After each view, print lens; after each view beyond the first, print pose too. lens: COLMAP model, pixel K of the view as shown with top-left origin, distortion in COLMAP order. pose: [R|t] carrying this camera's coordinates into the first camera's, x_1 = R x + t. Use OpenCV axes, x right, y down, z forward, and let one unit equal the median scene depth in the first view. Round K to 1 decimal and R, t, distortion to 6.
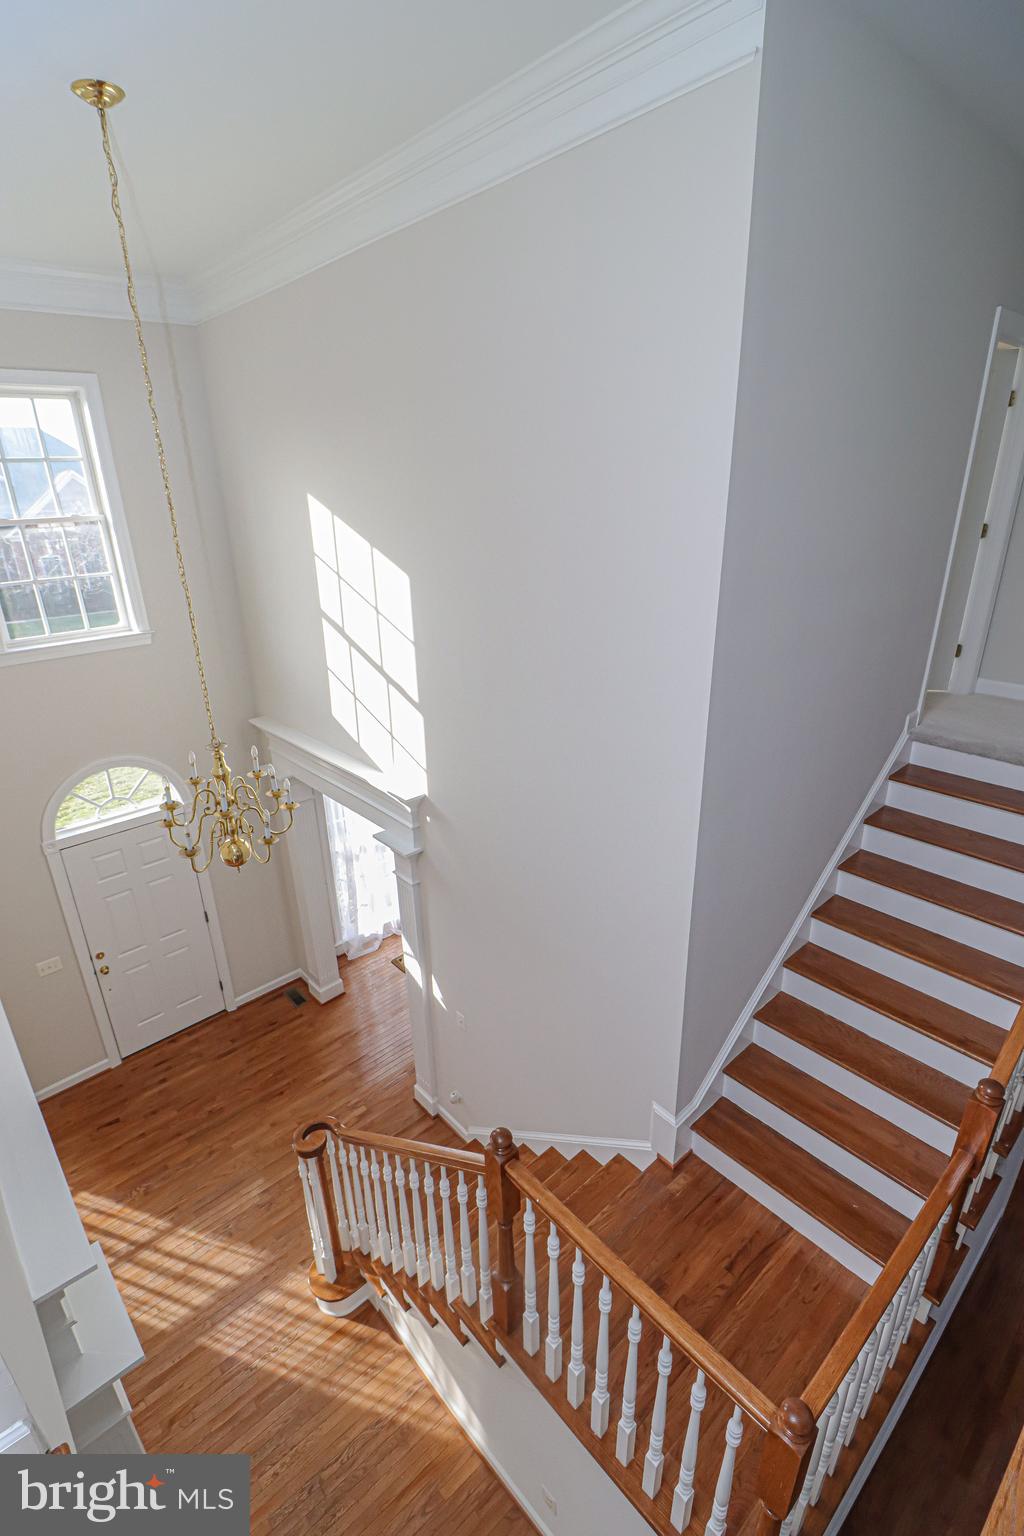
lens RADIAL K [[729.3, 0, 510.9], [0, 729.3, 761.9], [0, 0, 1]] dist [-0.000661, -0.009430]
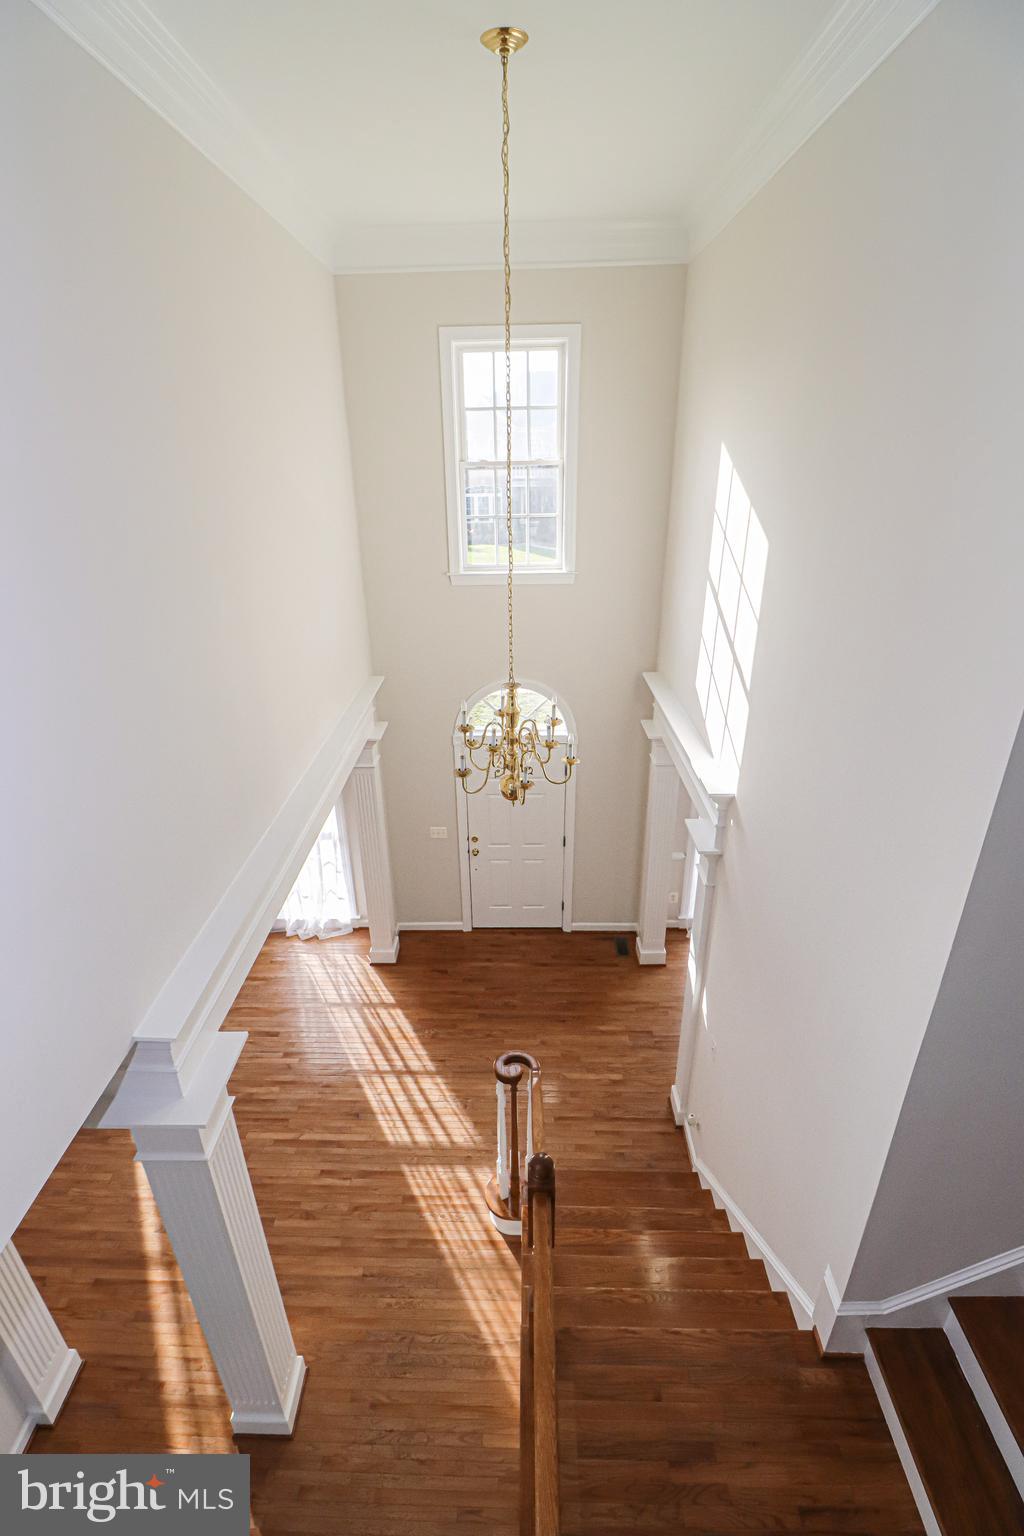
lens RADIAL K [[729.3, 0, 502.0], [0, 729.3, 769.2], [0, 0, 1]] dist [-0.000661, -0.009430]
pose [[0.725383, 0.296495, -0.621217, 0.219129], [-0.253432, 0.954121, 0.159456, -0.055168], [0.639994, 0.041769, 0.767244, 0.141396]]
